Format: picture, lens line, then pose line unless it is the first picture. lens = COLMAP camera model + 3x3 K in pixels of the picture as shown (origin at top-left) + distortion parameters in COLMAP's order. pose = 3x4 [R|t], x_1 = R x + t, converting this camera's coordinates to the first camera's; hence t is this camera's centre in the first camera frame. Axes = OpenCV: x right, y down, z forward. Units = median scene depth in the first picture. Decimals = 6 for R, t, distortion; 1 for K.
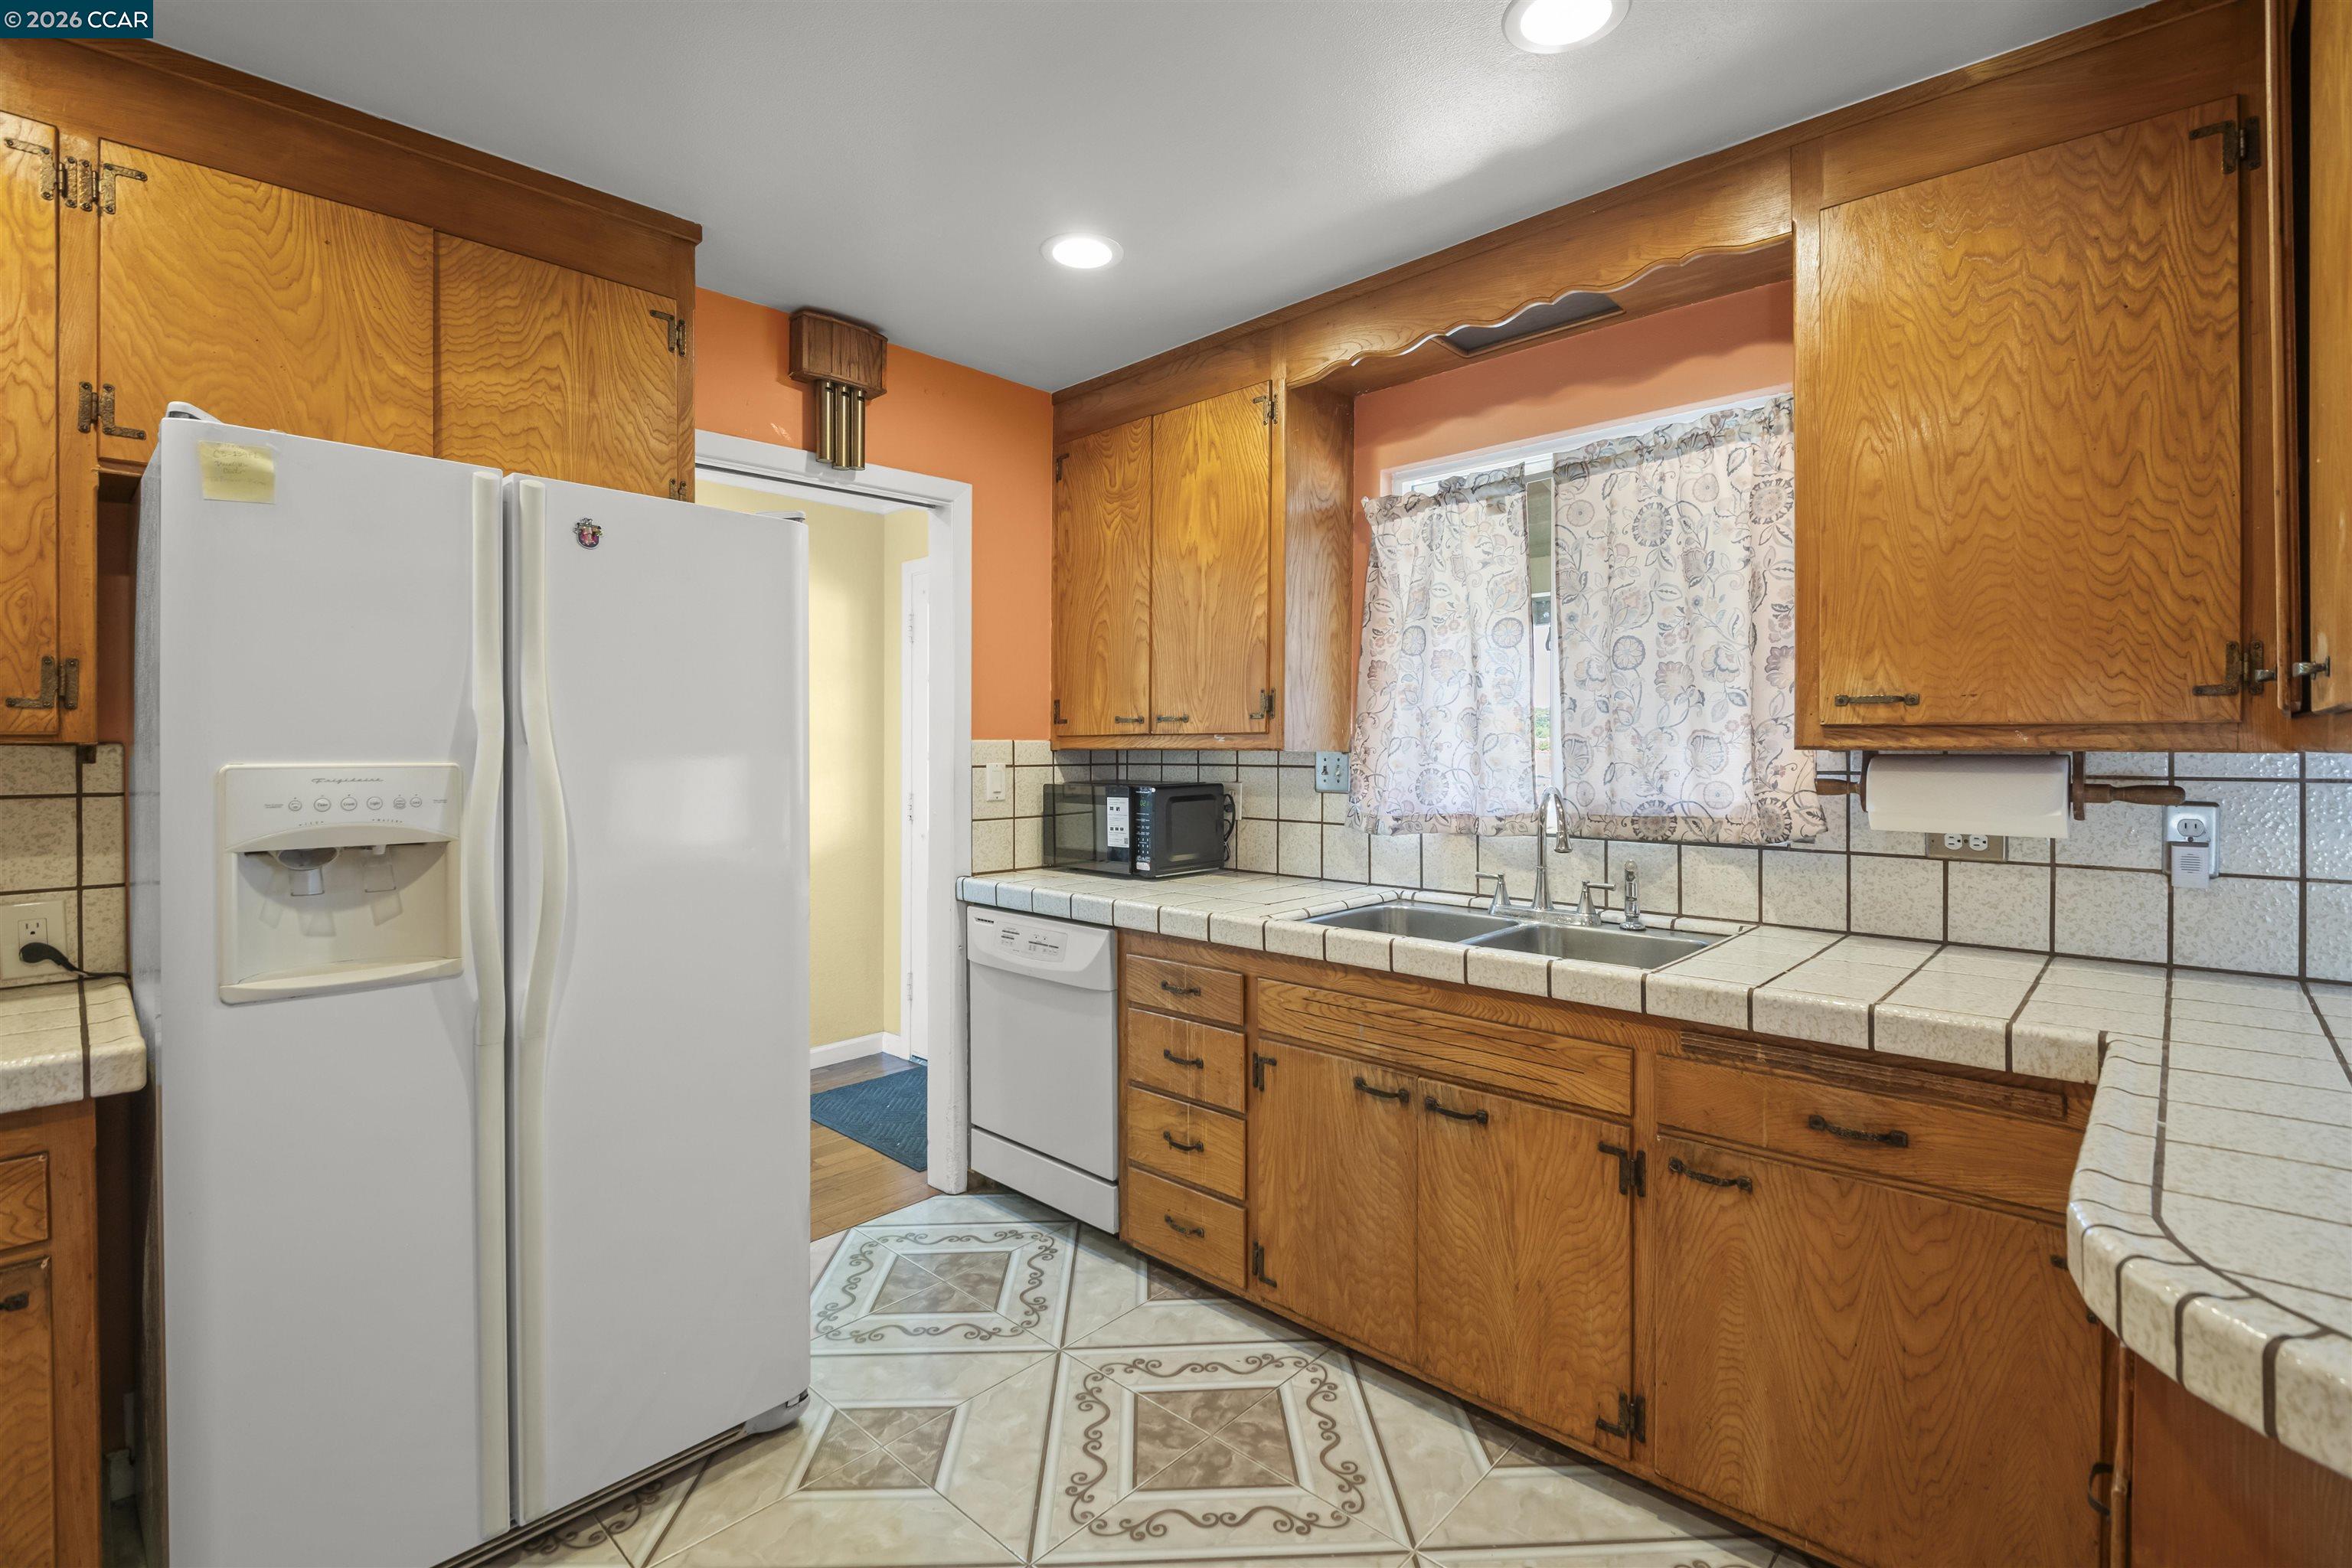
lens RADIAL K [[1060.8, 0, 1175.9], [0, 1060.8, 752.0], [0, 0, 1]] dist [0.011079, -0.017888]
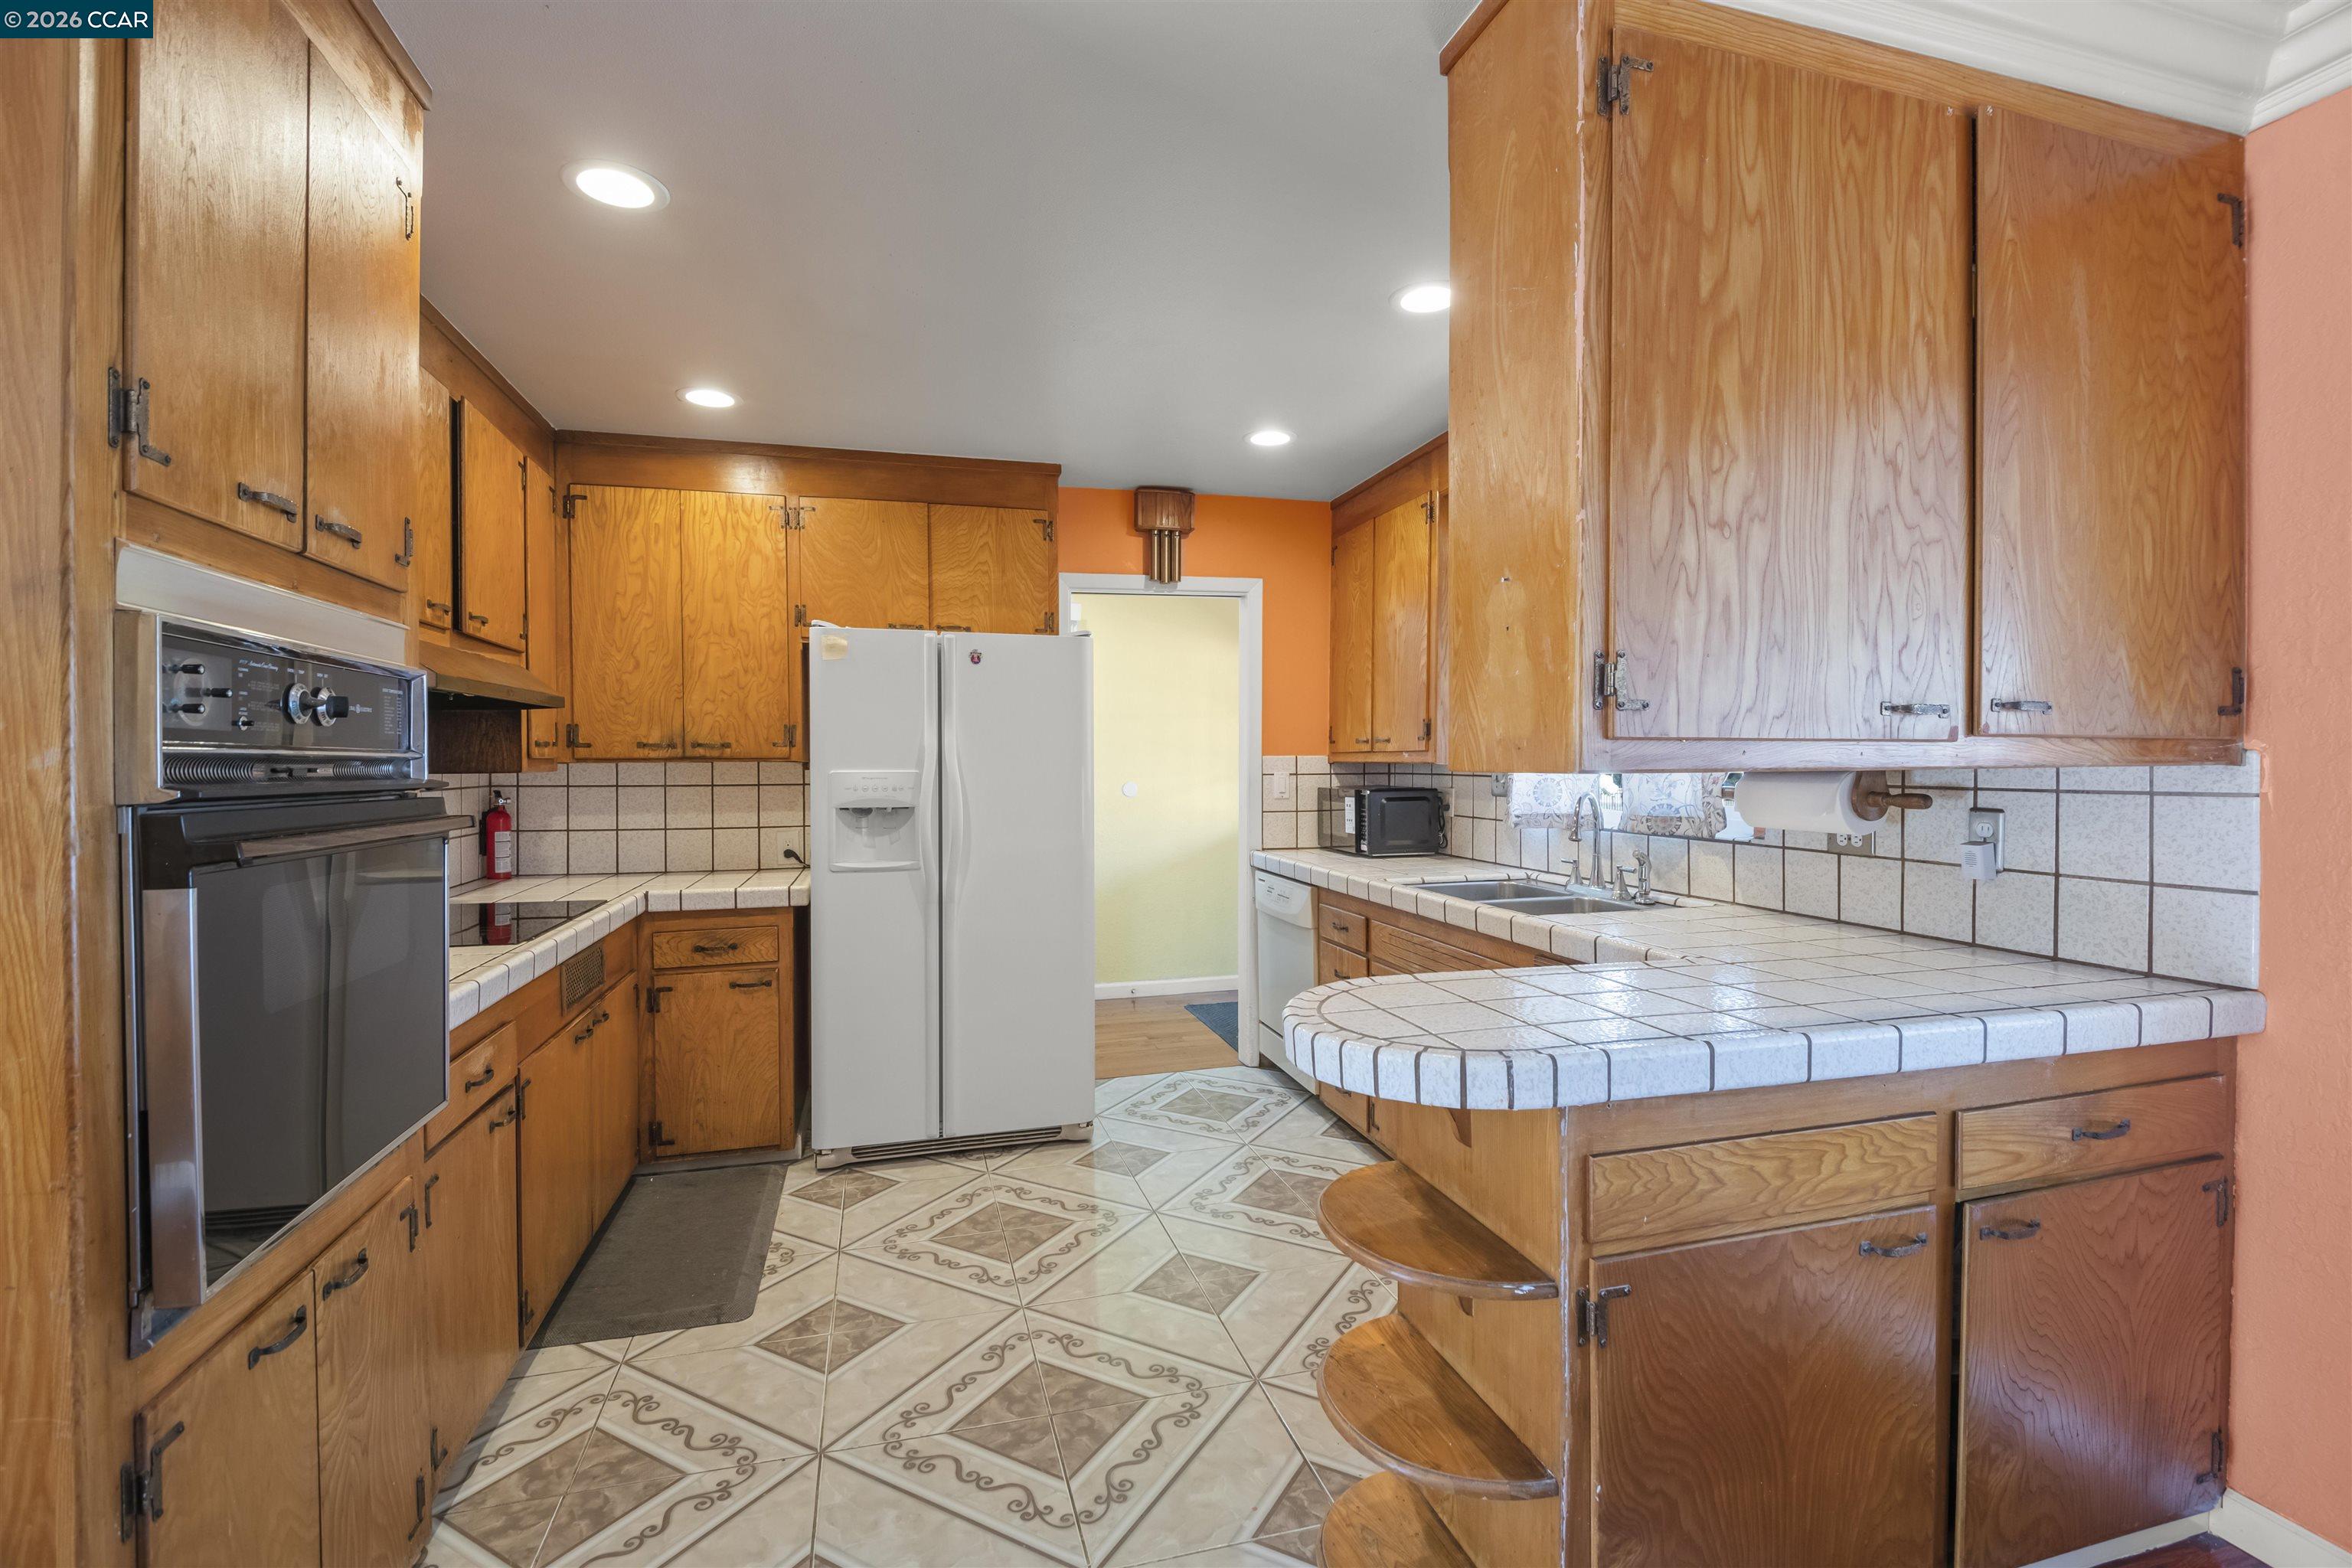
lens RADIAL K [[1049.2, 0, 1182.8], [0, 1049.2, 773.1], [0, 0, 1]] dist [0.014213, -0.023980]
pose [[0.855946, 0.004976, -0.517042, 0.585942], [0.000597, 0.999944, 0.010613, -0.004569], [0.517066, -0.009393, 0.855894, -0.360255]]
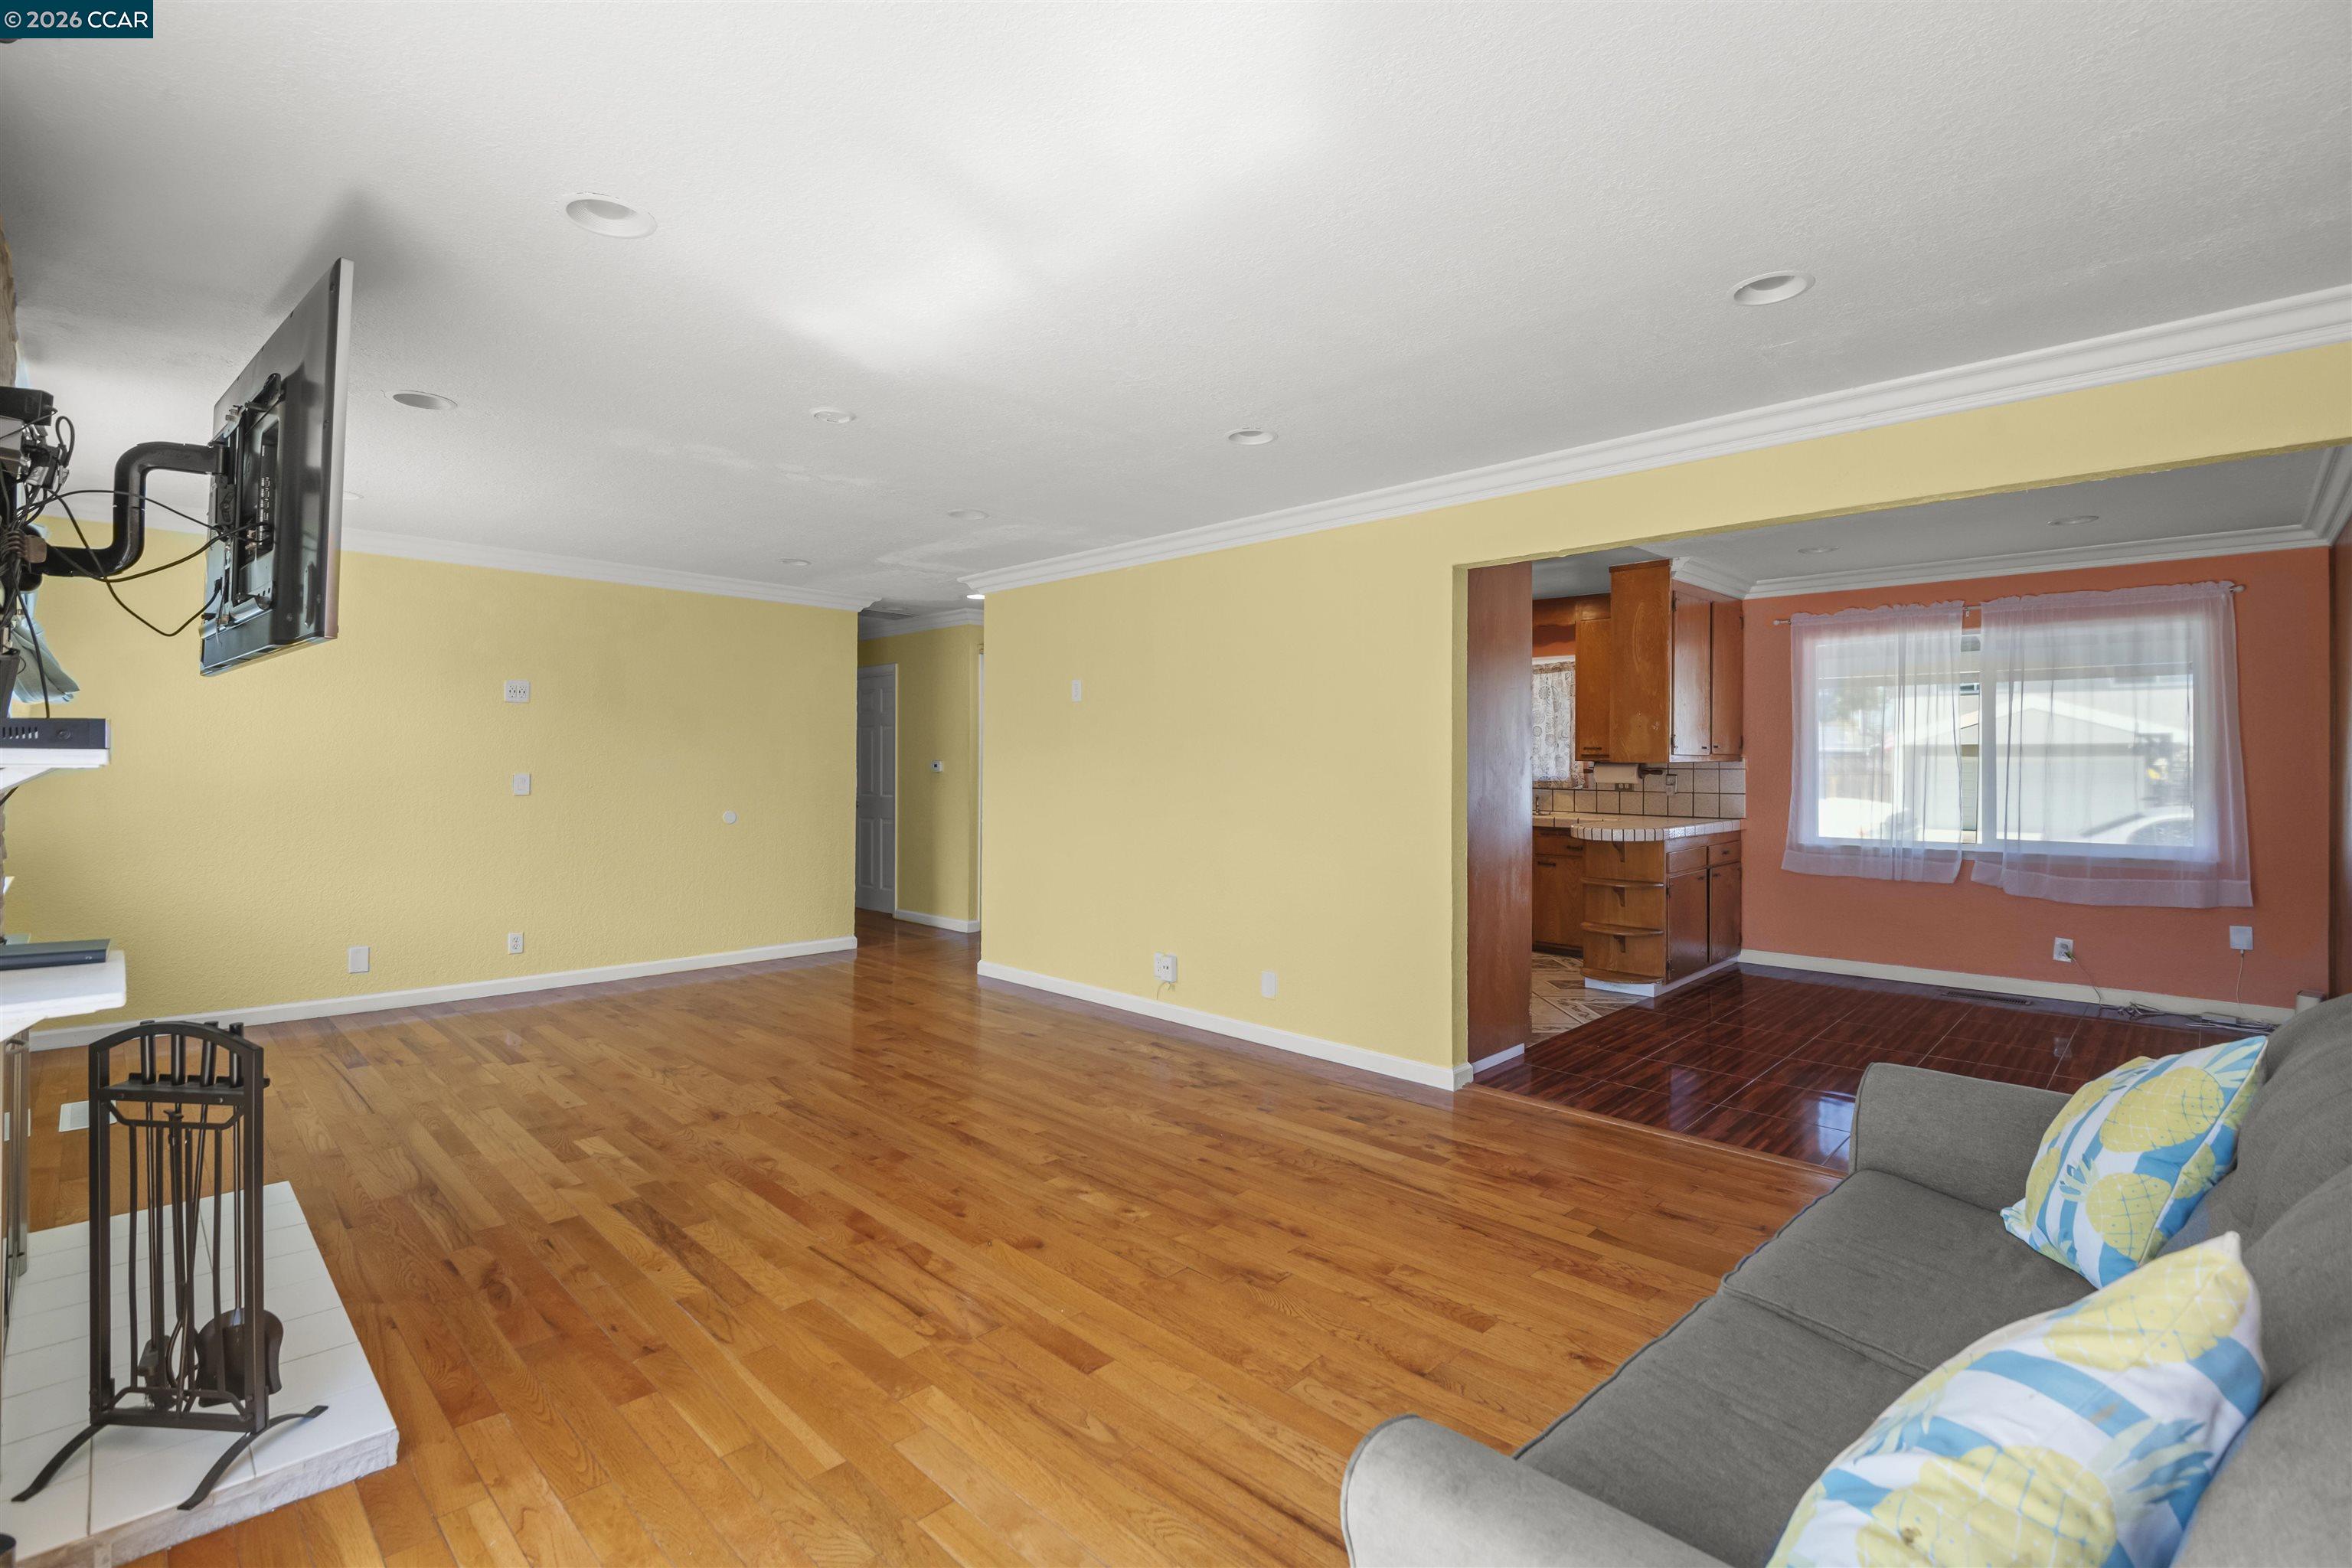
lens RADIAL K [[1060.8, 0, 1175.9], [0, 1060.8, 752.0], [0, 0, 1]] dist [0.011079, -0.017888]
pose [[0.999807, 0.004874, -0.019008, -0.609383], [-0.005024, 0.999956, -0.007862, 0.002202], [0.018969, 0.007956, 0.999788, -2.235726]]
